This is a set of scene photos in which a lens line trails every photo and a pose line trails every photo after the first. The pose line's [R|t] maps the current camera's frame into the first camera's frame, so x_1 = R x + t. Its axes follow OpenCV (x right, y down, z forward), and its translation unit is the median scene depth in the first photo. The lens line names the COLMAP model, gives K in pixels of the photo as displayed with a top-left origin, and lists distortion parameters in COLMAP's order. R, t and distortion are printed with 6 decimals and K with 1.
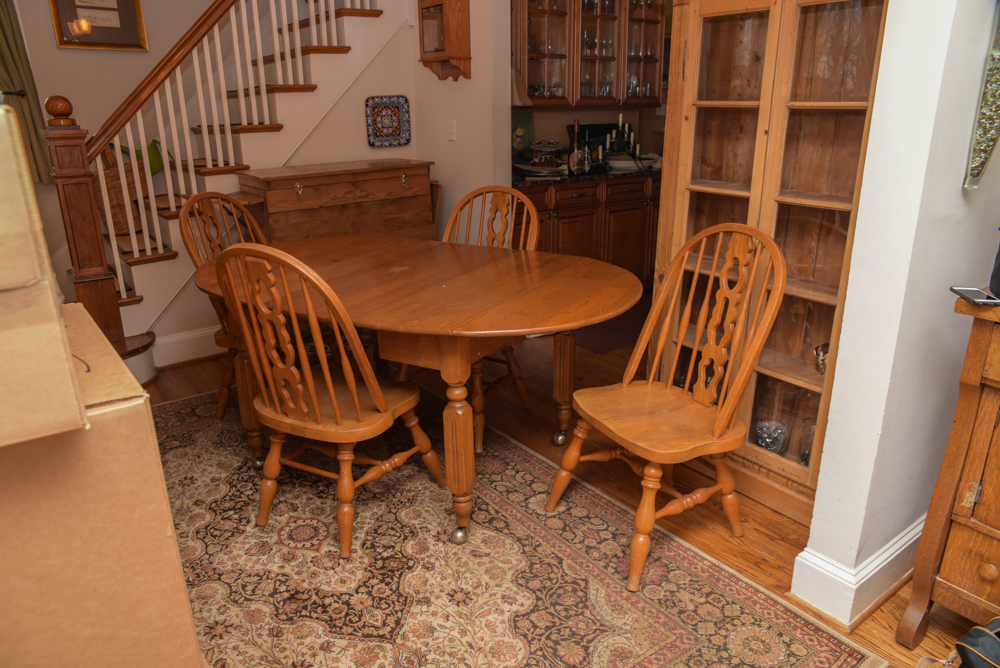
lens RADIAL K [[687.2, 0, 498.1], [0, 687.2, 335.1], [0, 0, 1]] dist [-0.115582, 0.087591]
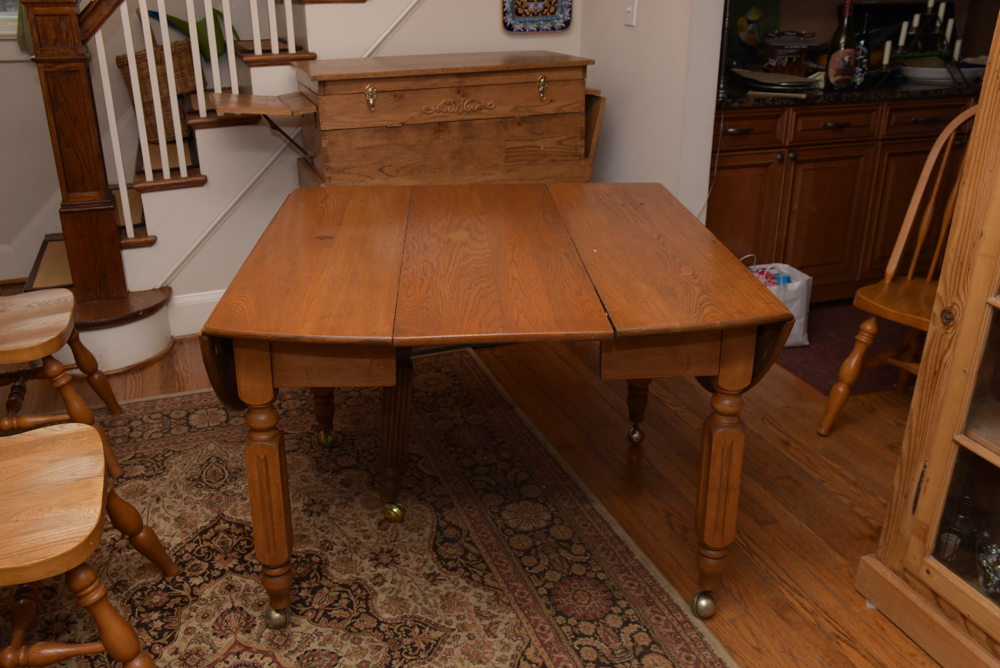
lens RADIAL K [[879.0, 0, 500.0], [0, 879.0, 334.0], [0, 0, 1]] dist [-0.077292, 0.100296]
pose [[0.958507, 0.117459, -0.259747, 0.057945], [-0.099225, 0.991658, 0.082276, -0.059389], [0.267244, -0.053088, 0.962165, 0.184789]]
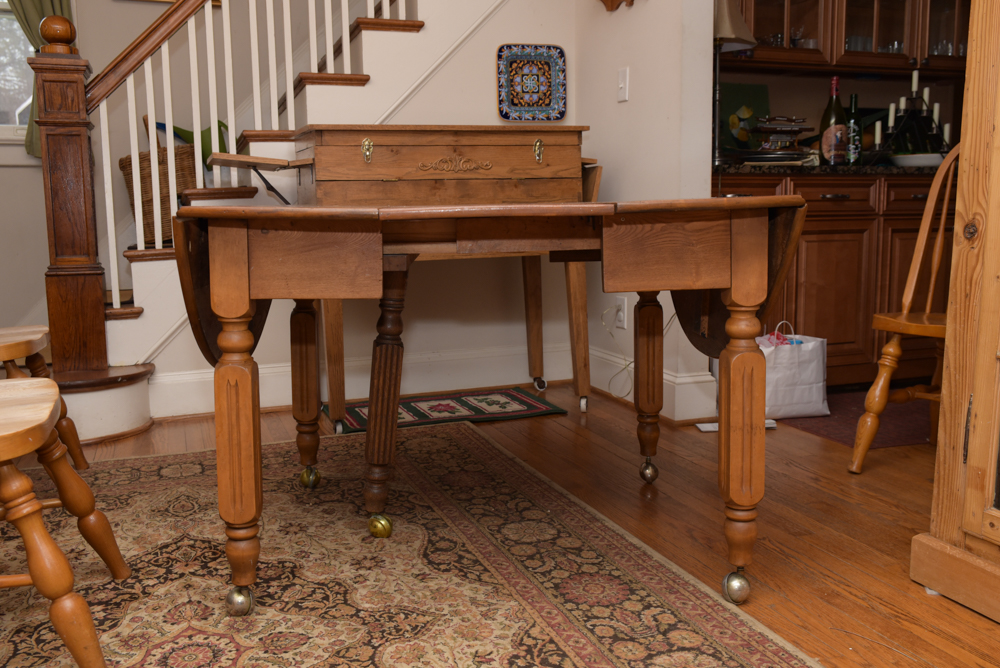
lens RADIAL K [[903.2, 0, 498.7], [0, 903.2, 340.5], [0, 0, 1]] dist [-0.073406, 0.108729]
pose [[0.957916, 0.035449, -0.284850, 0.067524], [-0.086976, 0.981539, -0.170341, 0.086458], [0.273553, 0.187948, 0.943316, 0.215908]]
